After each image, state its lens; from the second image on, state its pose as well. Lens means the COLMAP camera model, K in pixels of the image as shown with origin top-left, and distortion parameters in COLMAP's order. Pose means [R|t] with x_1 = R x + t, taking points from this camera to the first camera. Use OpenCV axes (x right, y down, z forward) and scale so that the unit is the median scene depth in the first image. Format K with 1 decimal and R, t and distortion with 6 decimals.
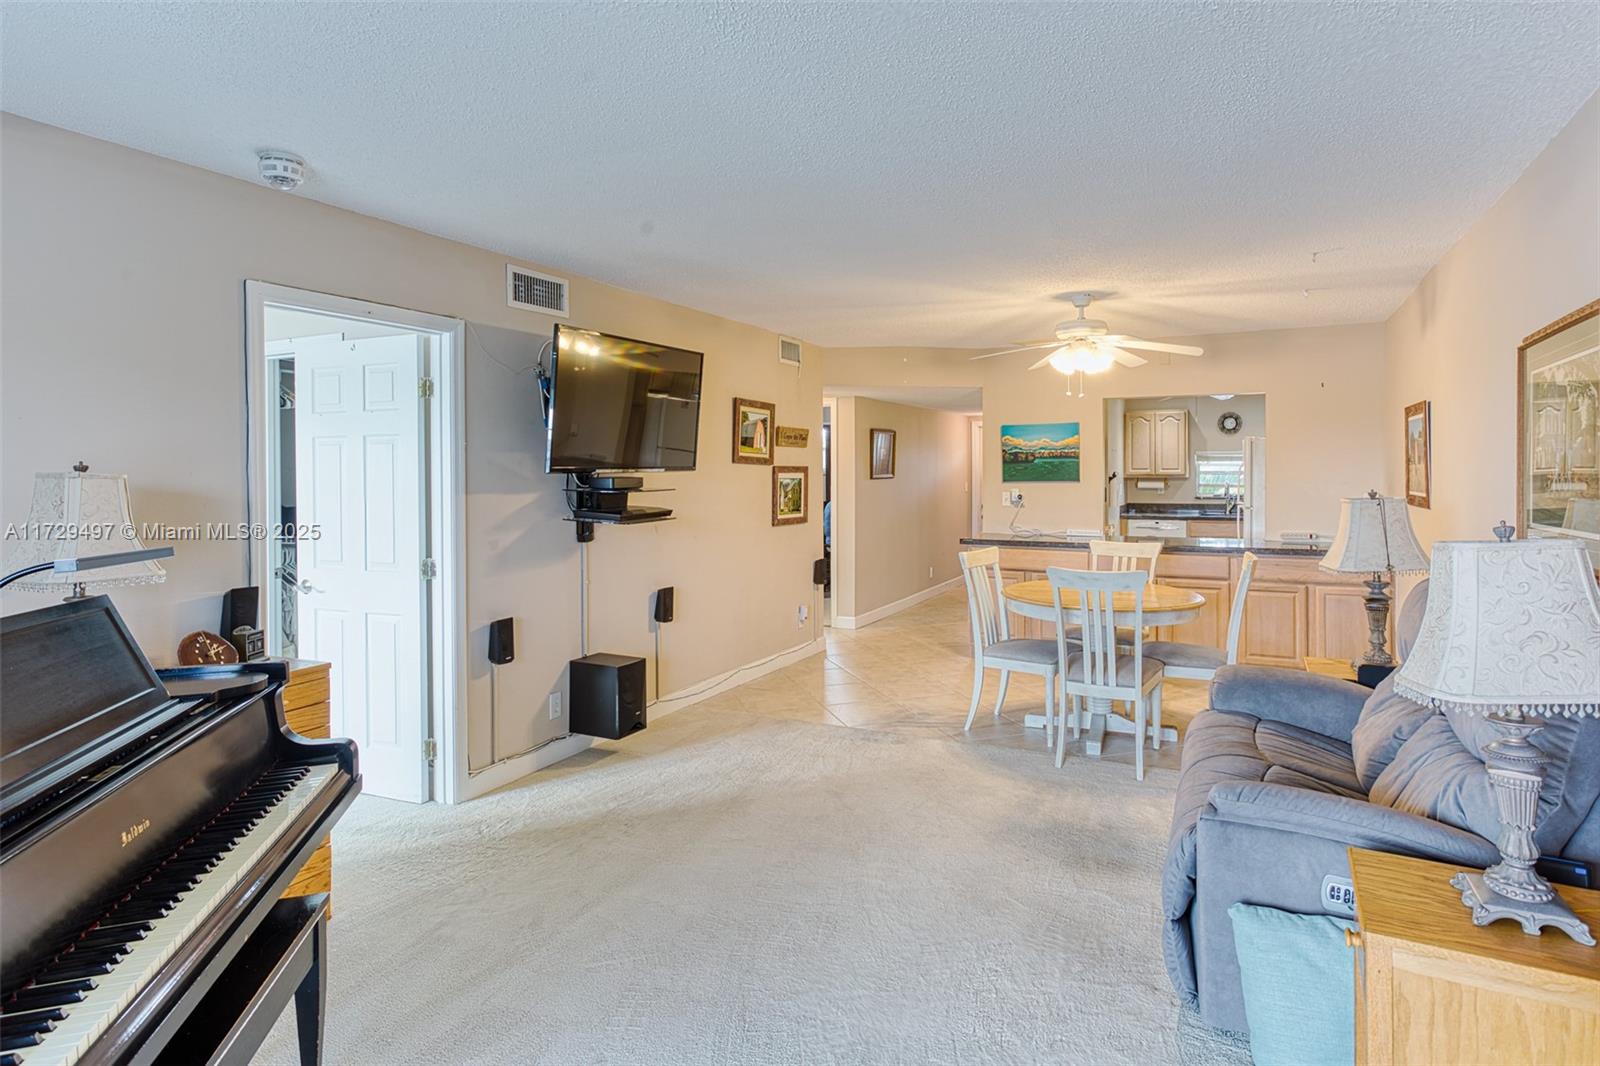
lens RADIAL K [[827.9, 0, 805.0], [0, 827.9, 472.2], [0, 0, 1]] dist [0.004545, 0.000348]
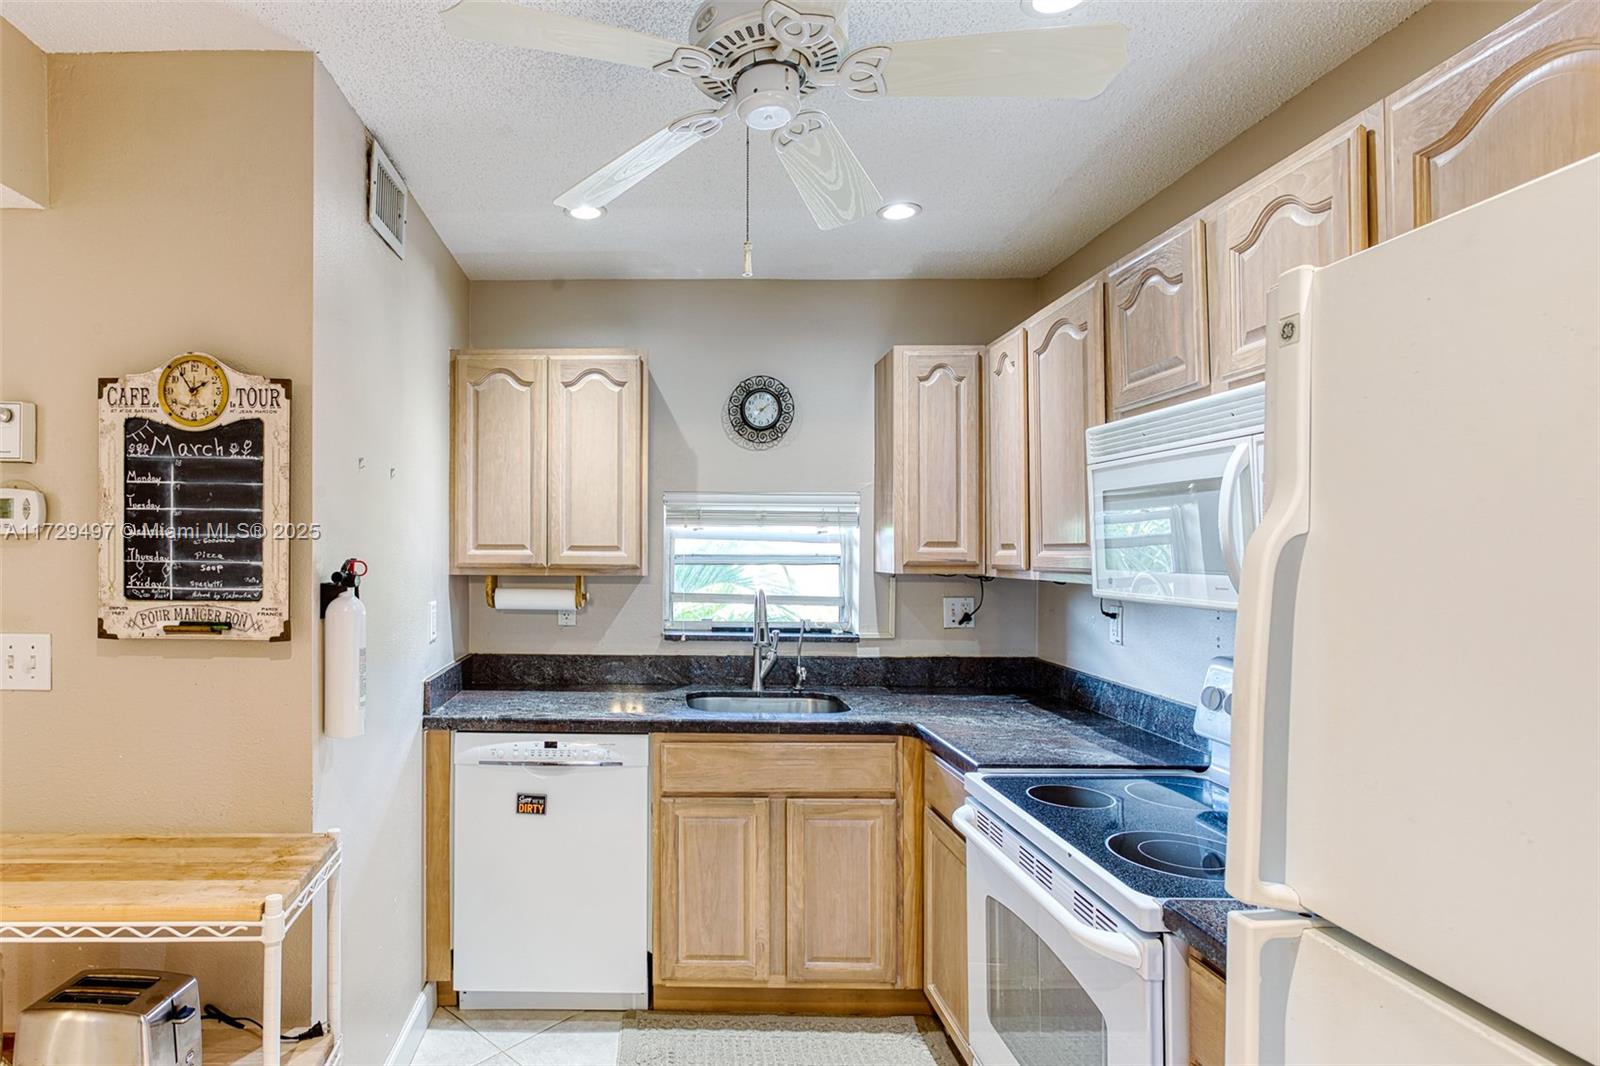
lens RADIAL K [[873.0, 0, 637.5], [0, 873.0, 546.9], [0, 0, 1]] dist [0.004549, 0.003853]
pose [[0.893179, 0.007062, 0.449647, 0.439951], [-0.006837, 0.999974, -0.002124, -0.004728], [-0.449650, -0.001177, 0.893204, 1.000816]]
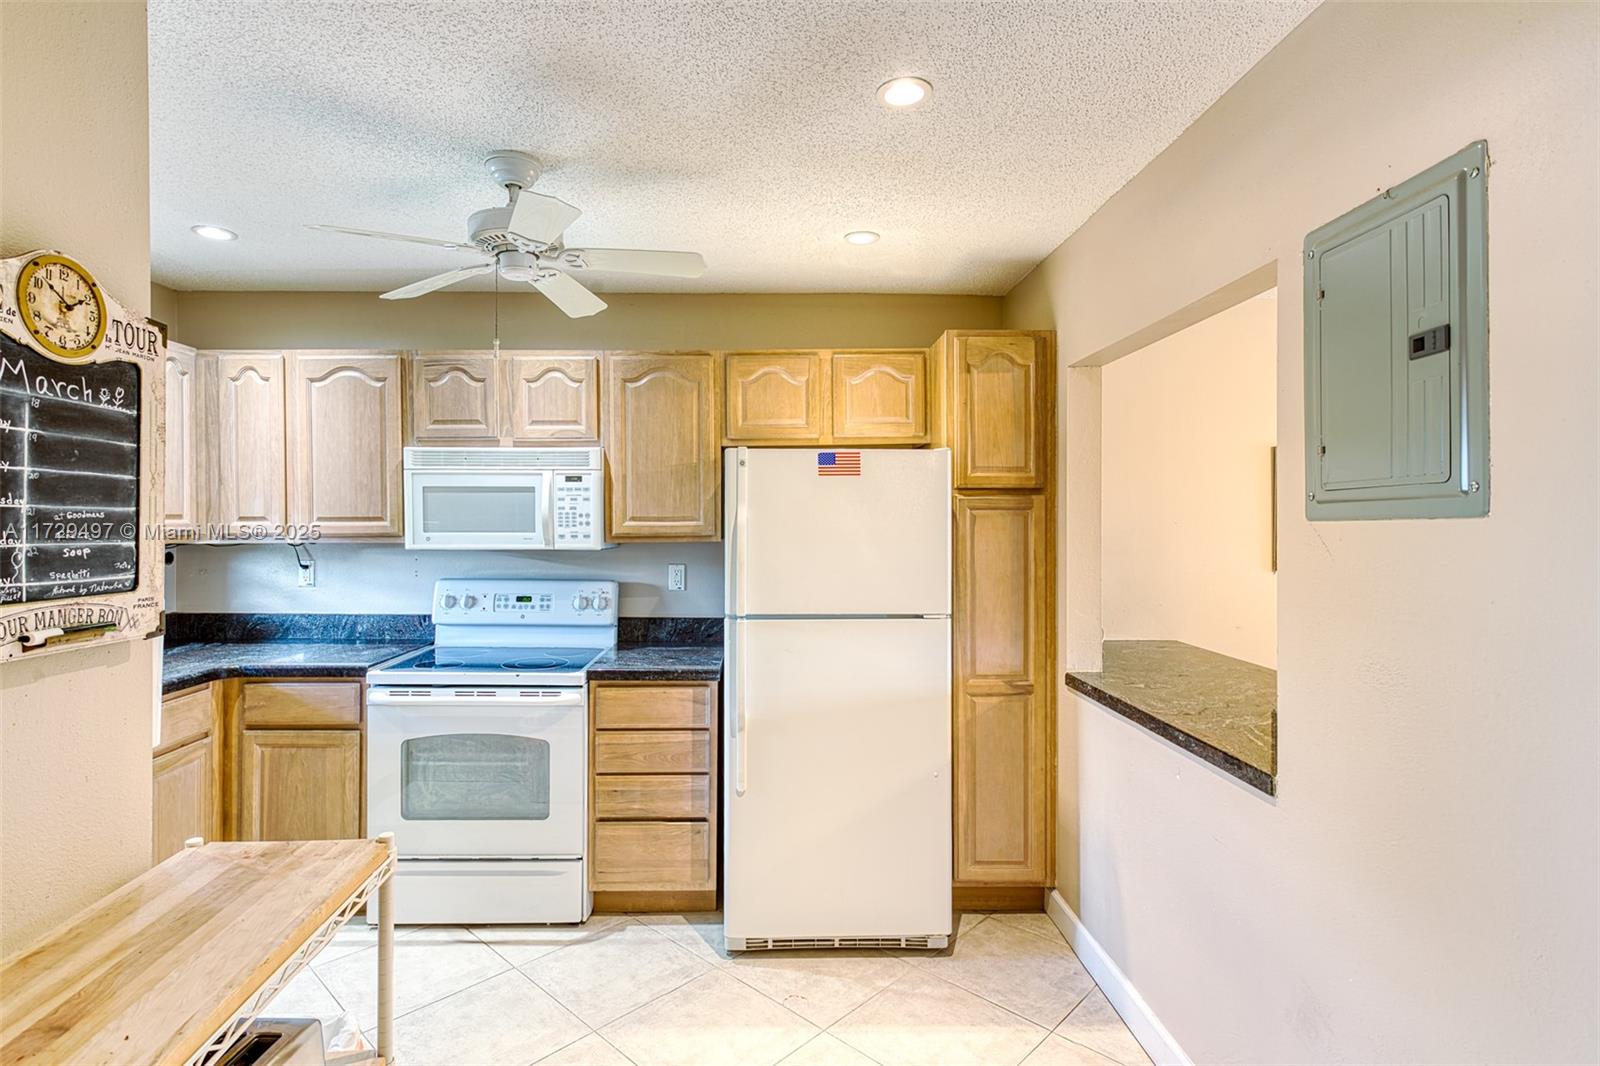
lens RADIAL K [[802.0, 0, 760.8], [0, 802.0, 520.0], [0, 0, 1]] dist [0.004914, 0.003276]
pose [[-0.475041, 0.002968, 0.879958, 0.213384], [0.001786, 0.999996, -0.002409, -0.004555], [-0.879962, 0.000427, -0.475045, 1.246196]]
